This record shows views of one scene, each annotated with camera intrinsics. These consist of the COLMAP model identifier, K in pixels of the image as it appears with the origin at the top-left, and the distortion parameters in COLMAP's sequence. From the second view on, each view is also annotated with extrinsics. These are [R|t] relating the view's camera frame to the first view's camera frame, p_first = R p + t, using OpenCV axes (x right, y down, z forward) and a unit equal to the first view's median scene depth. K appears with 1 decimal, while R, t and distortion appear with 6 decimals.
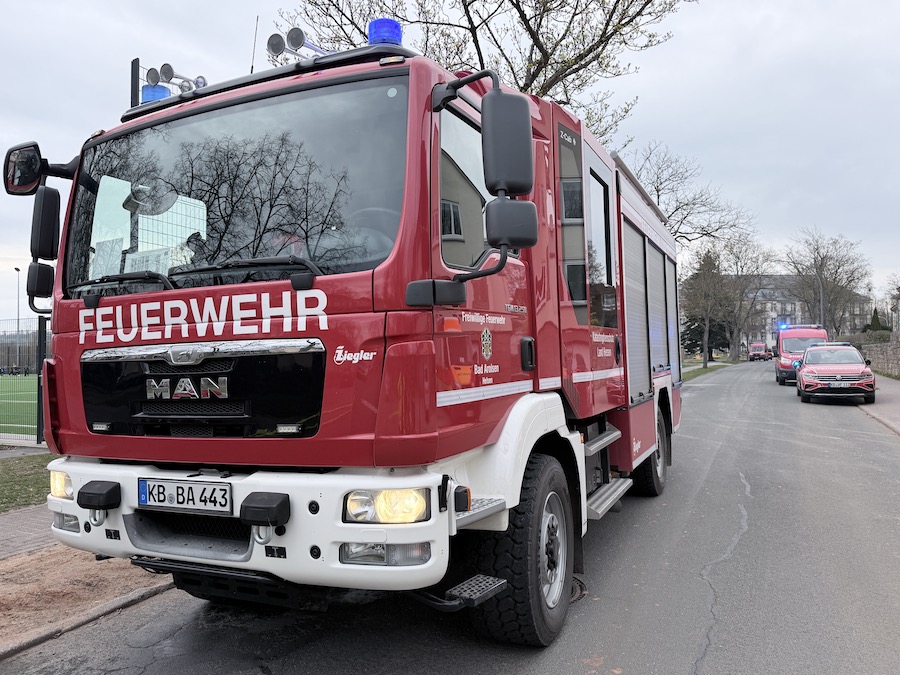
lens RADIAL K [[665.7, 0, 450.0], [0, 665.7, 337.5], [0, 0, 1]] dist [0.012725, -0.006519]
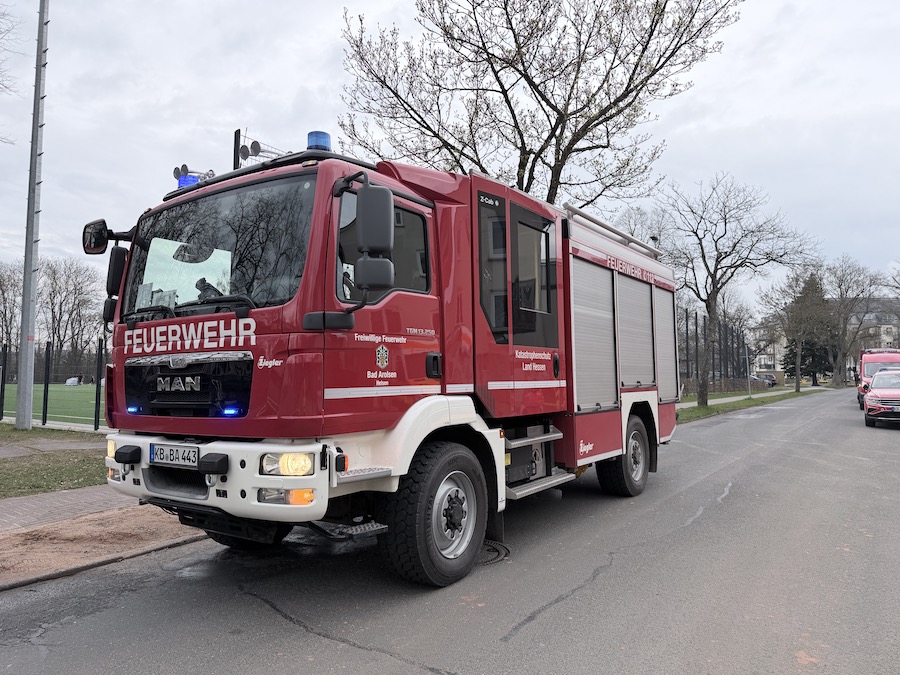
lens RADIAL K [[624.6, 0, 450.0], [0, 624.6, 337.5], [0, 0, 1]] dist [0.044143, -0.047112]
pose [[0.985489, 0.007400, -0.169577, 0.421732], [-0.012821, 0.999440, -0.030897, 0.007767], [0.169253, 0.032623, 0.985033, -0.275795]]
